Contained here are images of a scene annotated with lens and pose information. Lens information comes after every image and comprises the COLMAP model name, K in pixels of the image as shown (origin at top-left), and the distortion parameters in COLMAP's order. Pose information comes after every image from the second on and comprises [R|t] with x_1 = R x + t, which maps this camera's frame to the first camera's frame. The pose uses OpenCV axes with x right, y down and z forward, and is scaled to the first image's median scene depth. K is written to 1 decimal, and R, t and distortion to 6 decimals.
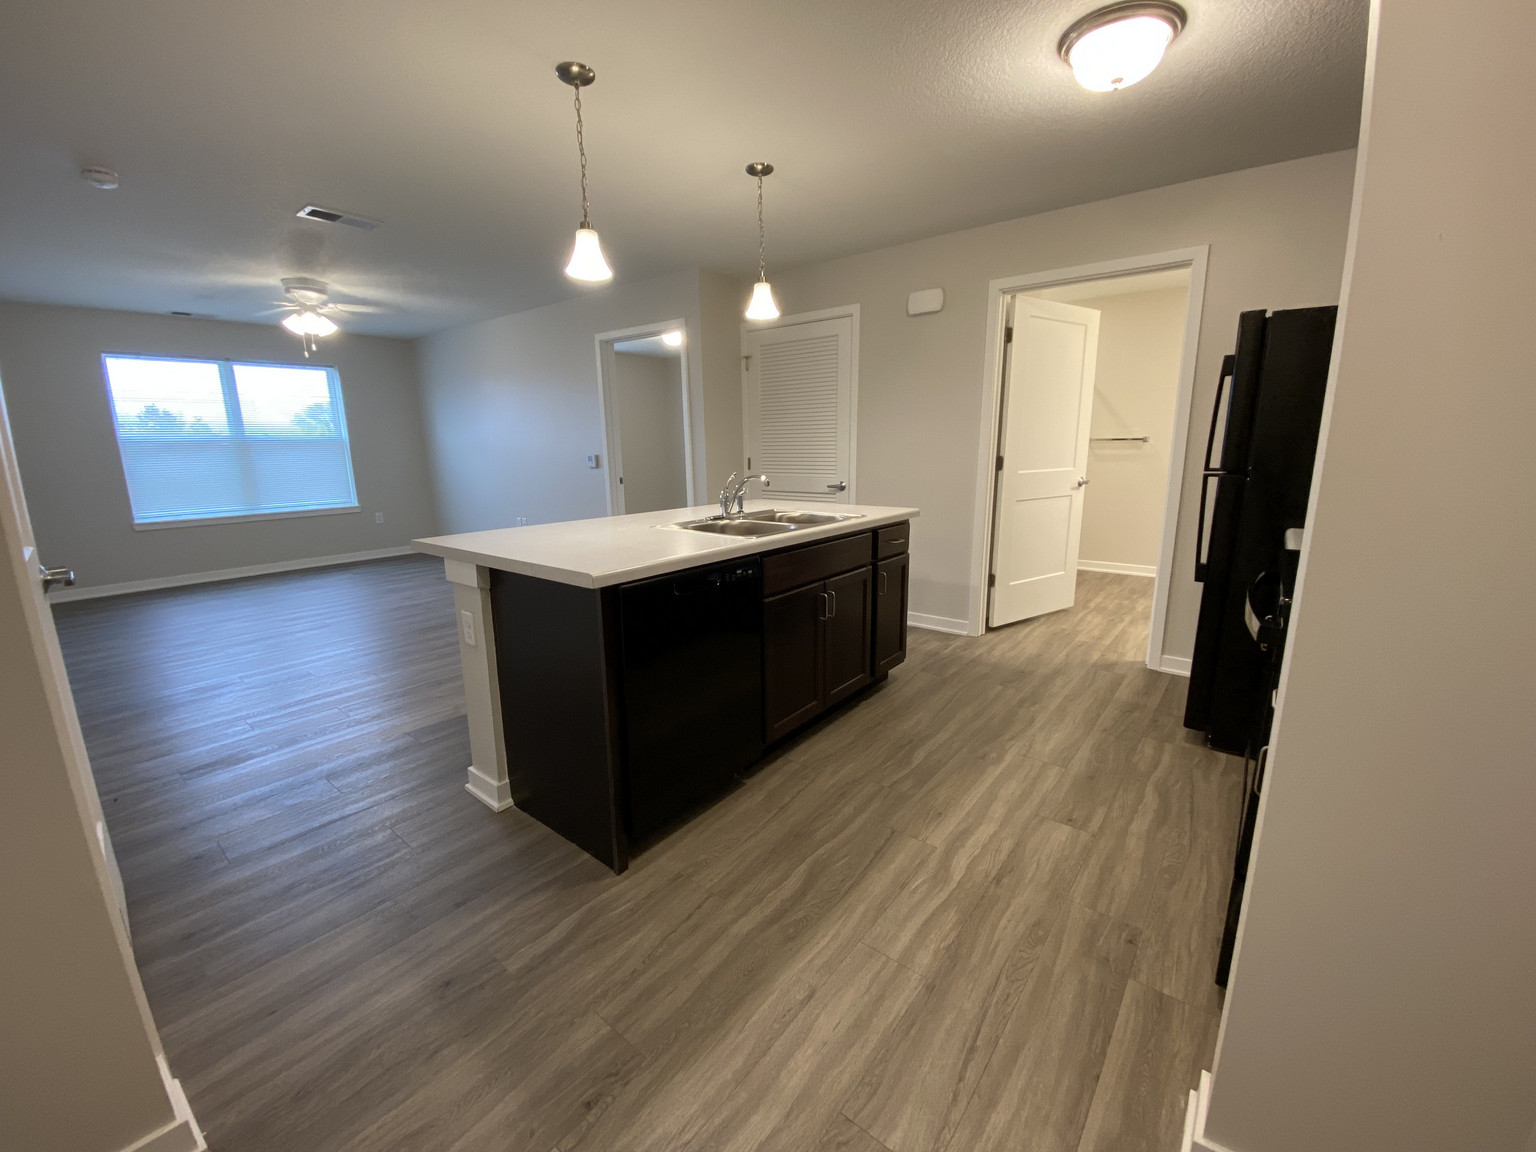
lens RADIAL K [[626.9, 0, 769.4], [0, 626.9, 577.4], [0, 0, 1]] dist [-0.014816, -0.000467]
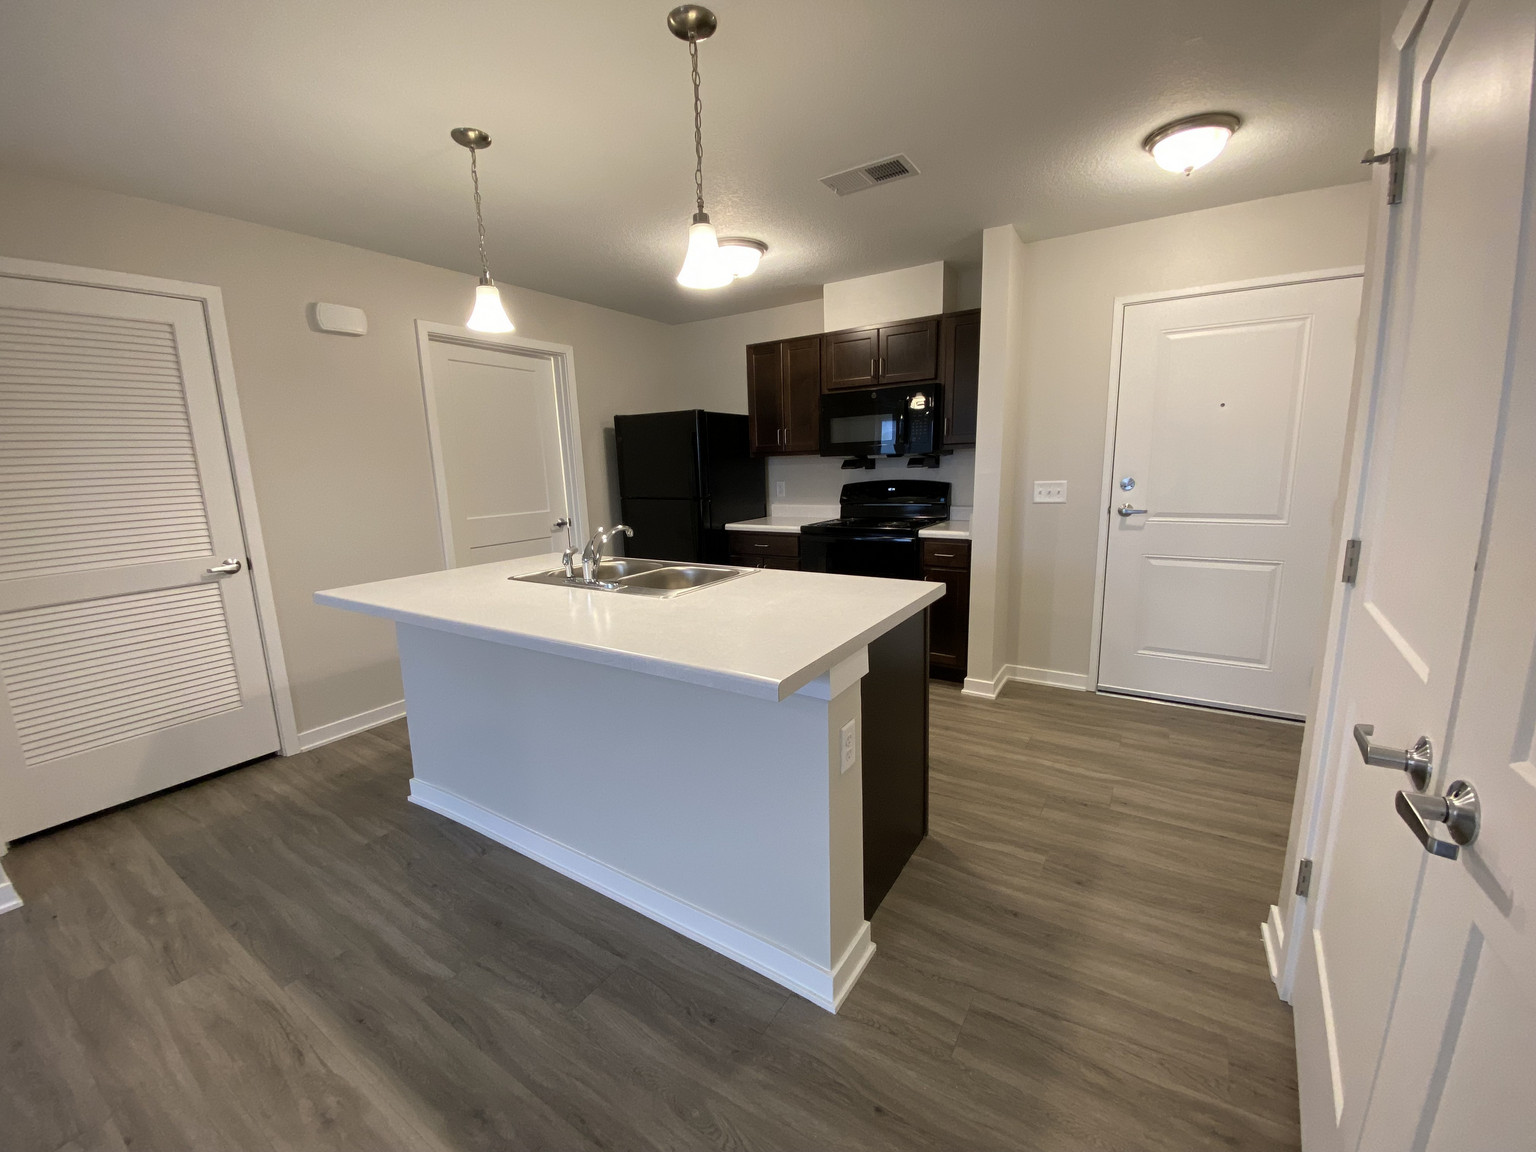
lens RADIAL K [[626.9, 0, 768.3], [0, 626.9, 573.9], [0, 0, 1]] dist [-0.014816, -0.000467]
pose [[-0.095031, -0.172602, 0.980397, -1.586506], [0.244538, 0.950629, 0.191065, -0.369838], [-0.964972, 0.257901, -0.048131, 1.483615]]
